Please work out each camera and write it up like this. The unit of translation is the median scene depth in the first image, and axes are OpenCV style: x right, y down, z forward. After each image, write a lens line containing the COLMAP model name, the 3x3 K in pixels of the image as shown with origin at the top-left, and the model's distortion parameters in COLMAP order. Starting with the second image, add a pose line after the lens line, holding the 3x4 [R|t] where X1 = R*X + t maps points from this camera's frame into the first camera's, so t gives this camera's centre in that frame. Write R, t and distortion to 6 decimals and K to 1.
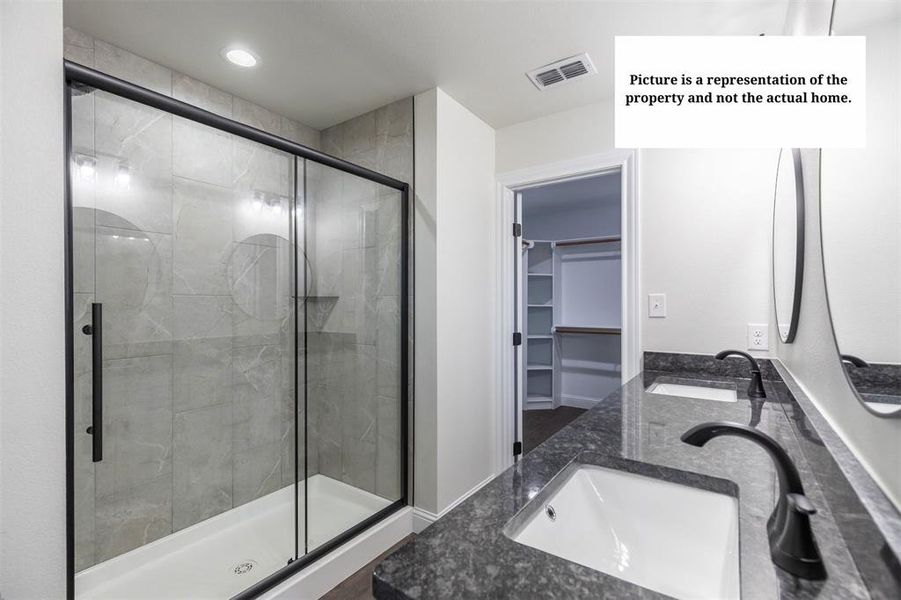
lens RADIAL K [[403.6, 0, 454.1], [0, 403.6, 301.2], [0, 0, 1]] dist [0.008615, -0.001652]
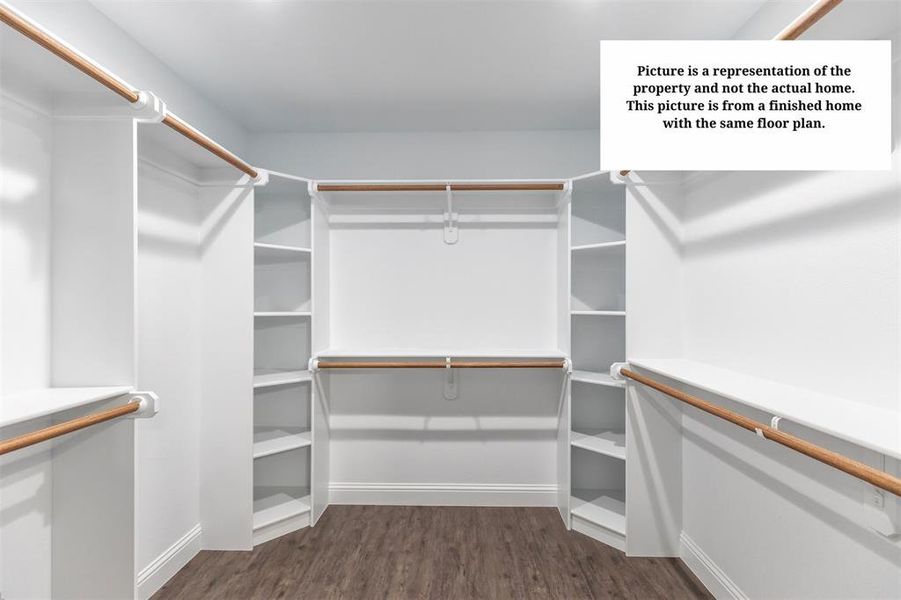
lens RADIAL K [[403.6, 0, 452.7], [0, 403.6, 306.0], [0, 0, 1]] dist [0.008615, -0.001652]
pose [[0.836161, -0.002026, 0.548480, 0.115619], [0.003958, 0.999989, -0.002341, 0.003861], [-0.548469, 0.004129, 0.836160, 0.482961]]
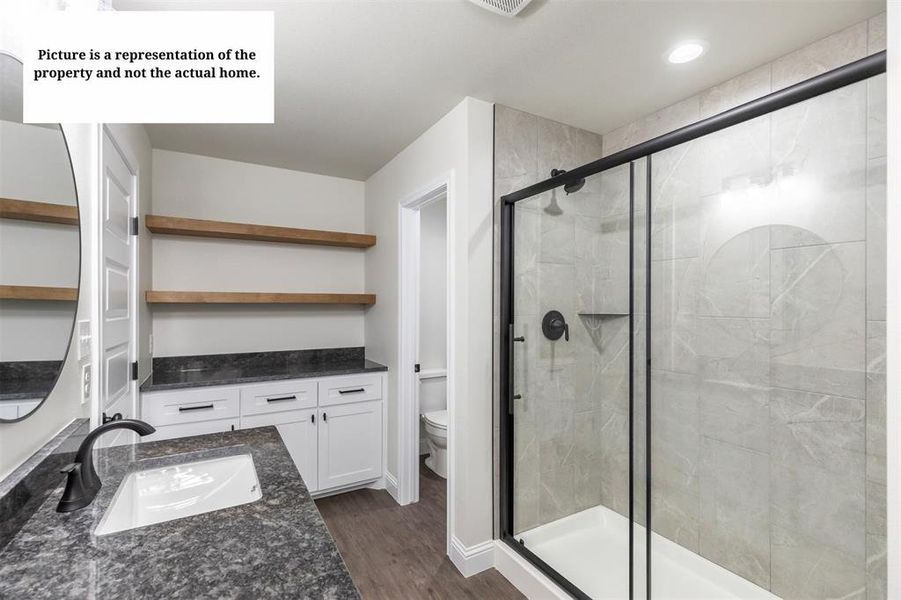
lens RADIAL K [[403.6, 0, 447.9], [0, 403.6, 305.2], [0, 0, 1]] dist [0.008615, -0.001652]
pose [[-0.421540, -0.005174, -0.906795, 0.855178], [-0.001570, 0.999986, -0.004975, -0.068796], [0.906808, -0.000674, -0.421542, 1.537583]]
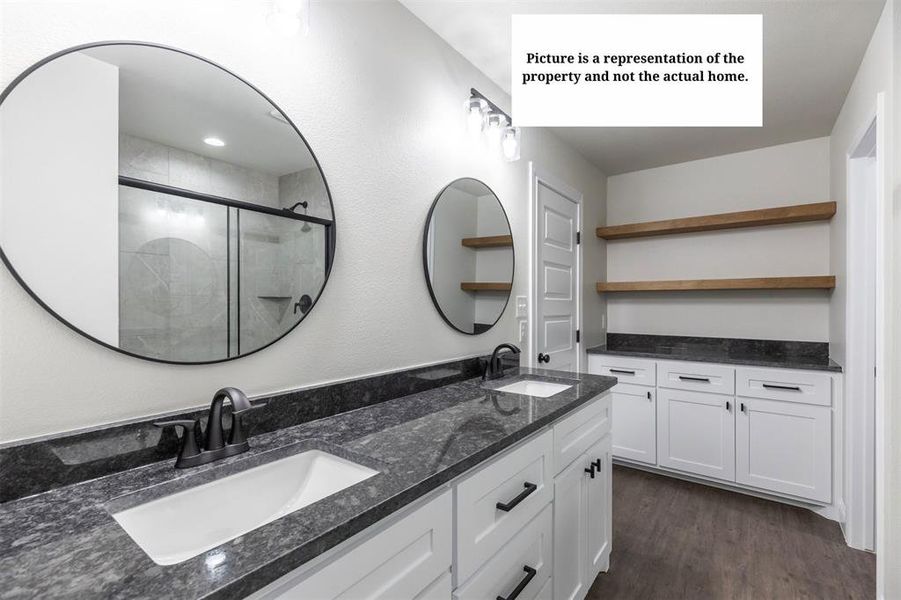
lens RADIAL K [[403.6, 0, 450.0], [0, 403.6, 304.6], [0, 0, 1]] dist [0.008615, -0.001652]
pose [[-0.999372, -0.004374, 0.035169, 0.752660], [-0.004240, 0.999983, 0.003879, -0.044574], [-0.035185, 0.003727, -0.999374, 1.761160]]
